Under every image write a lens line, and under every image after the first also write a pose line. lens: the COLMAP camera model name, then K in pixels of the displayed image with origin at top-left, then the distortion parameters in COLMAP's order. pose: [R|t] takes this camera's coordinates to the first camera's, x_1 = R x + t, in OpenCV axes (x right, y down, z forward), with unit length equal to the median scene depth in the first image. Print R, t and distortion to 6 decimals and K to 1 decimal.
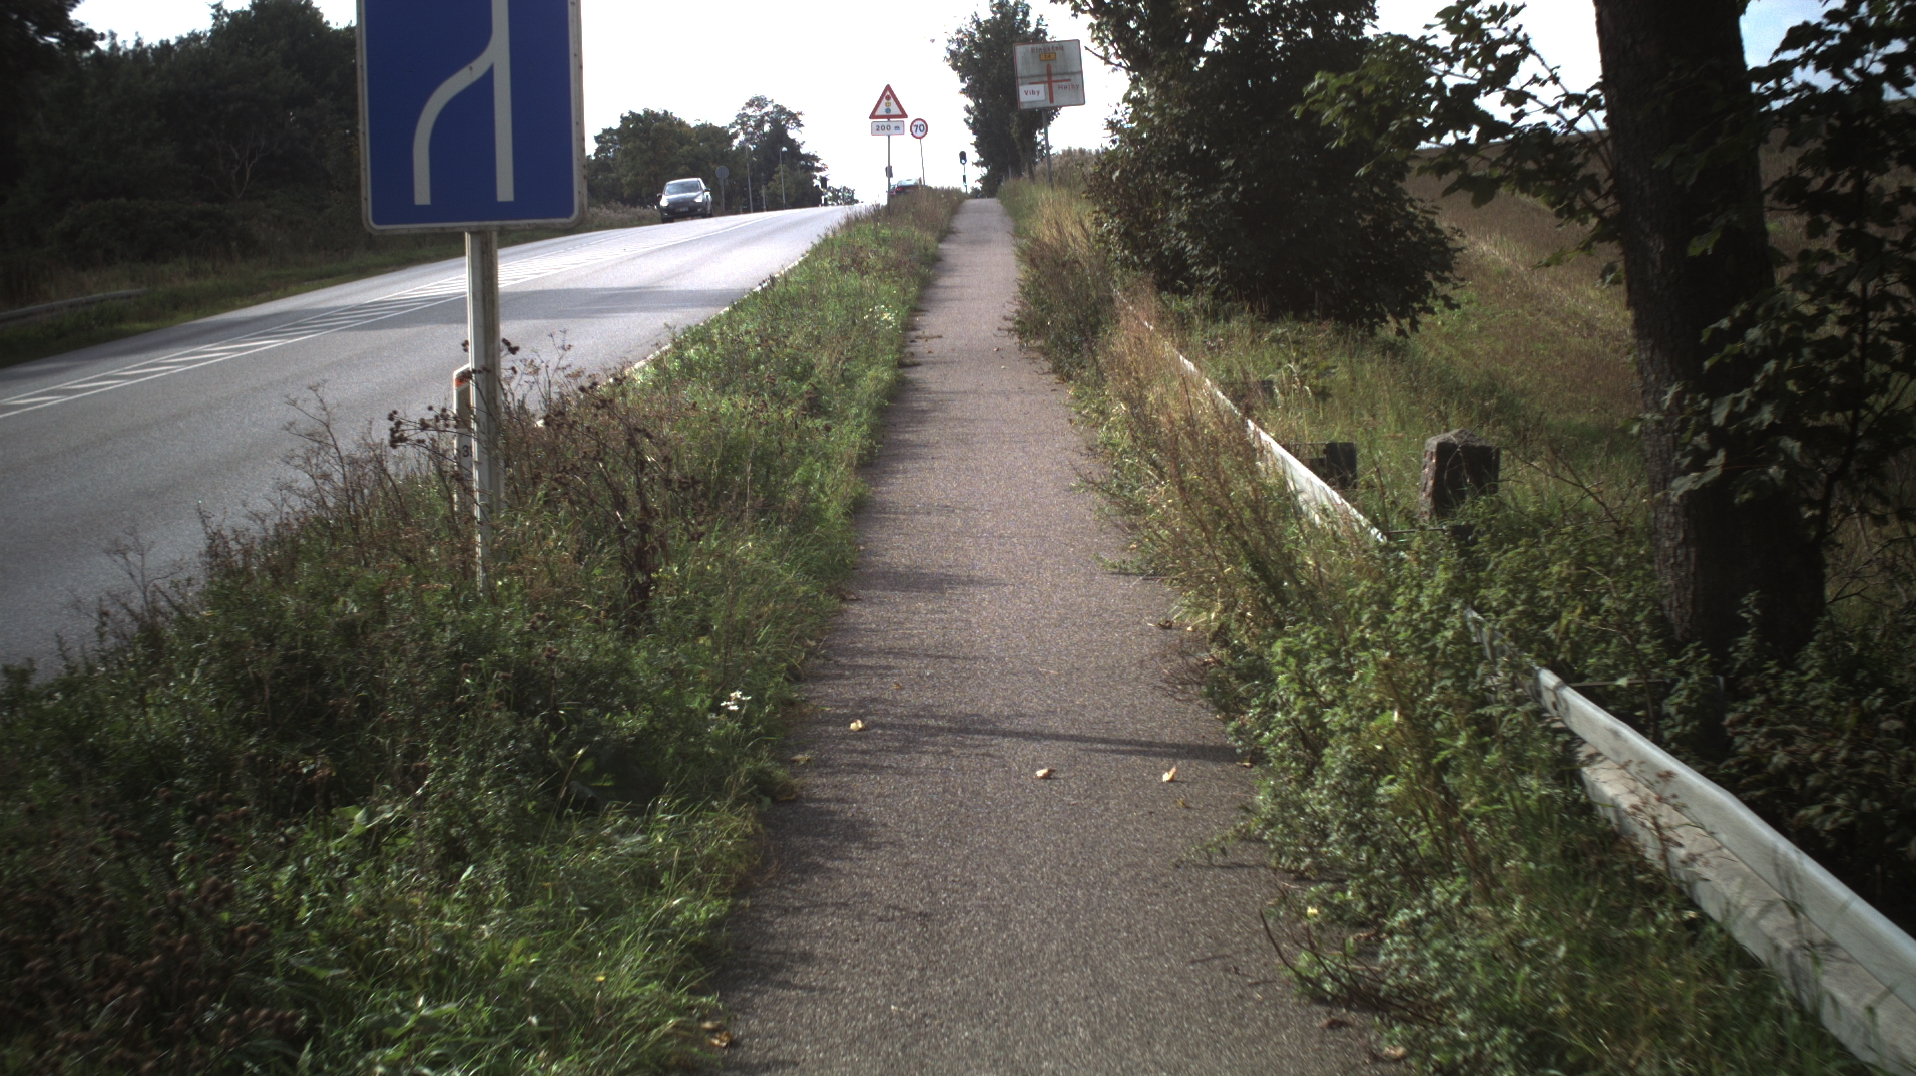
lens RADIAL K [[5649.3, 0, 959.7], [0, 5649.3, 549.3], [0, 0, 1]] dist [-0.539317, 0.000000]
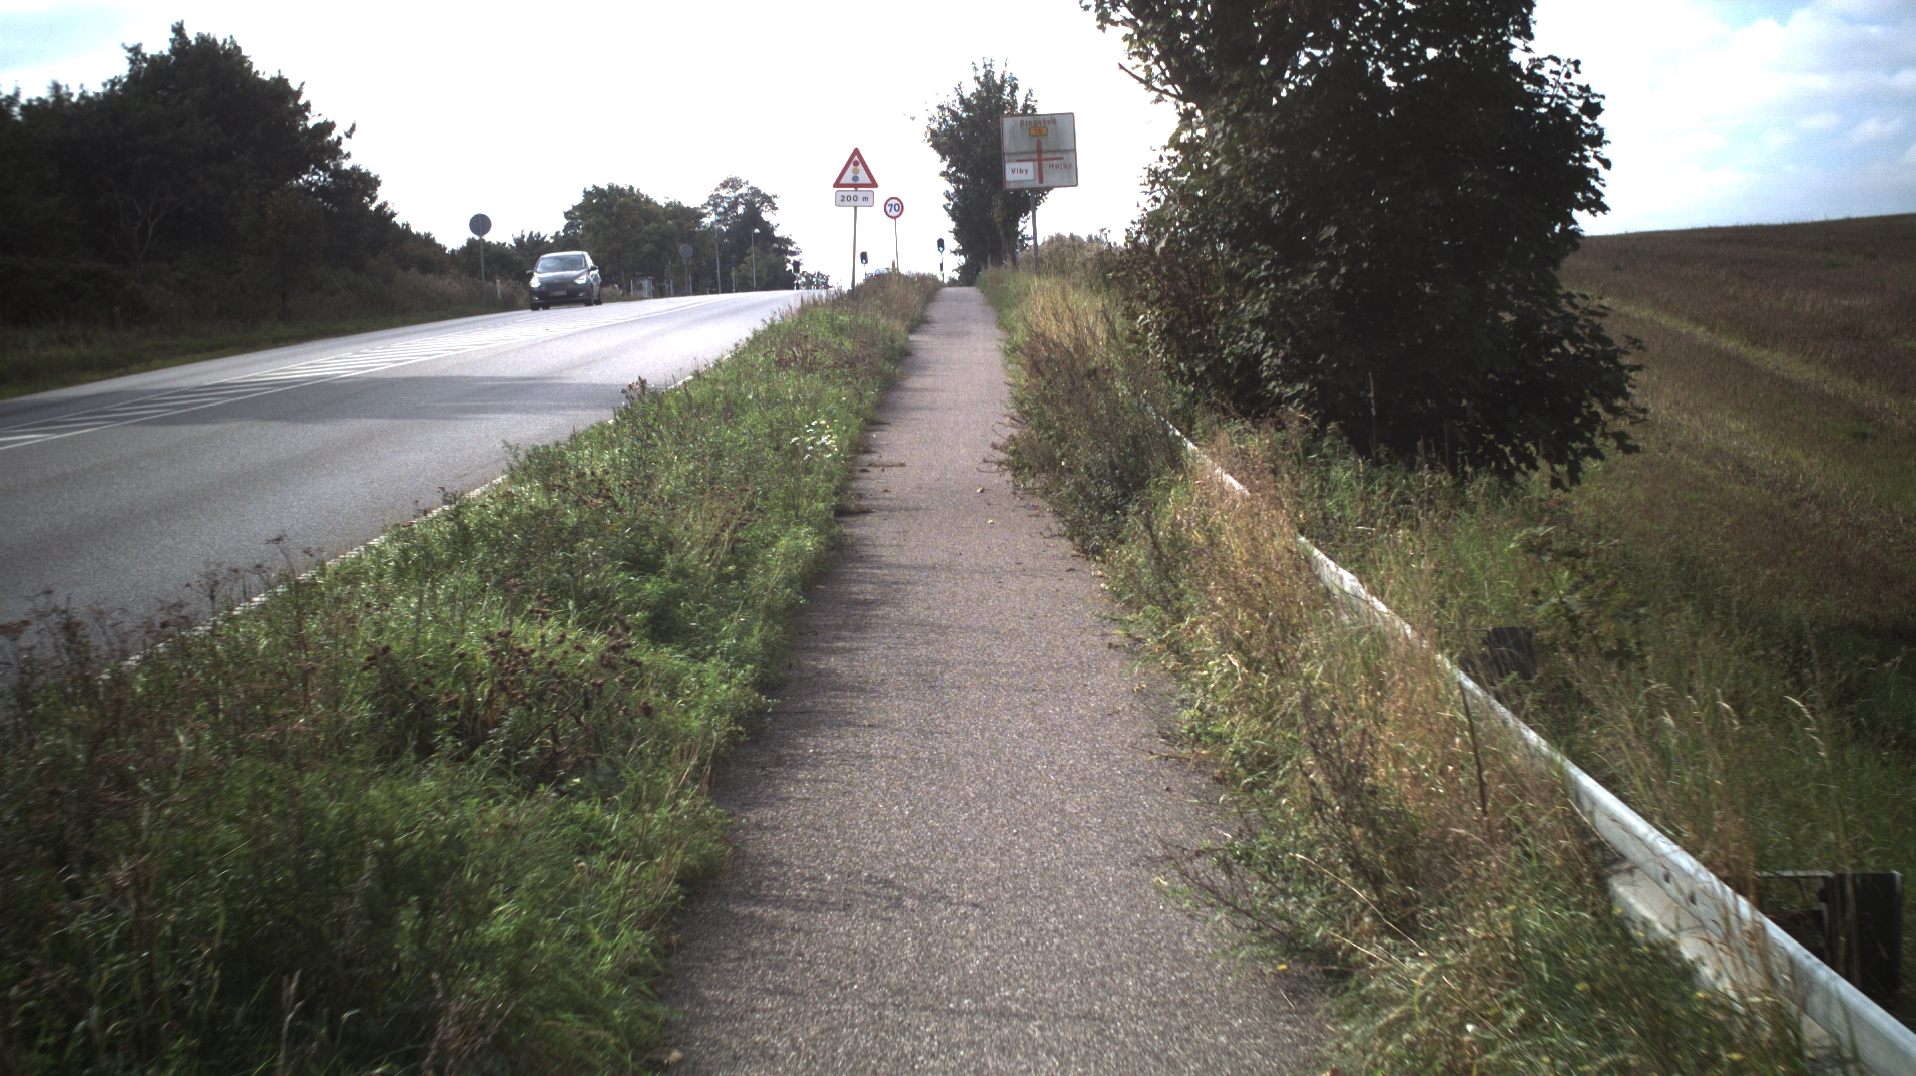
lens RADIAL K [[5649.3, 0, 954.4], [0, 5649.3, 523.8], [0, 0, 1]] dist [-0.539317, 0.000000]
pose [[0.999489, 0.031638, 0.004539, 0.000175], [-0.031537, 0.999287, -0.020764, -0.015767], [-0.005192, 0.020610, 0.999774, 0.283757]]
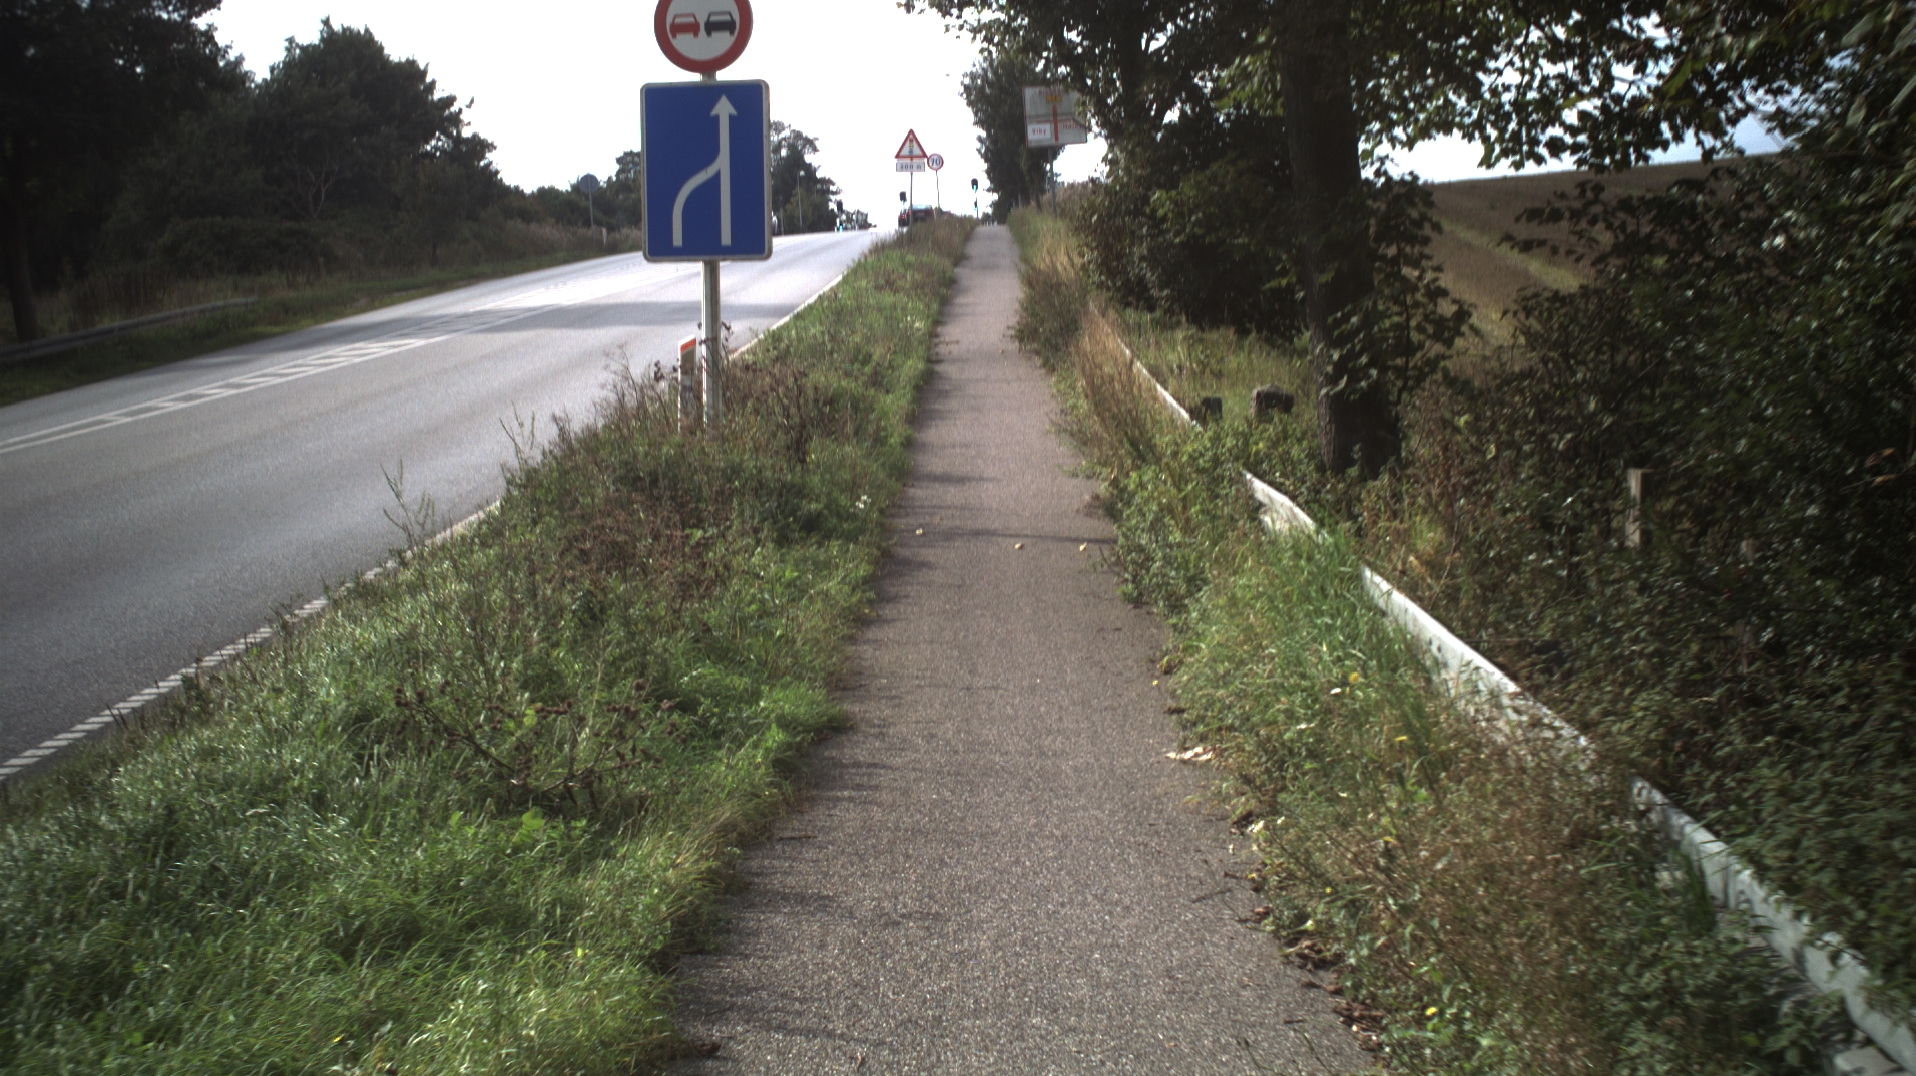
lens RADIAL K [[5649.3, 0, 1004.9], [0, 5649.3, 558.5], [0, 0, 1]] dist [-0.539317, 0.000000]
pose [[0.999894, 0.012829, 0.006888, -0.000974], [-0.012811, 0.999915, -0.002573, 0.014953], [-0.006921, 0.002484, 0.999973, -0.287405]]
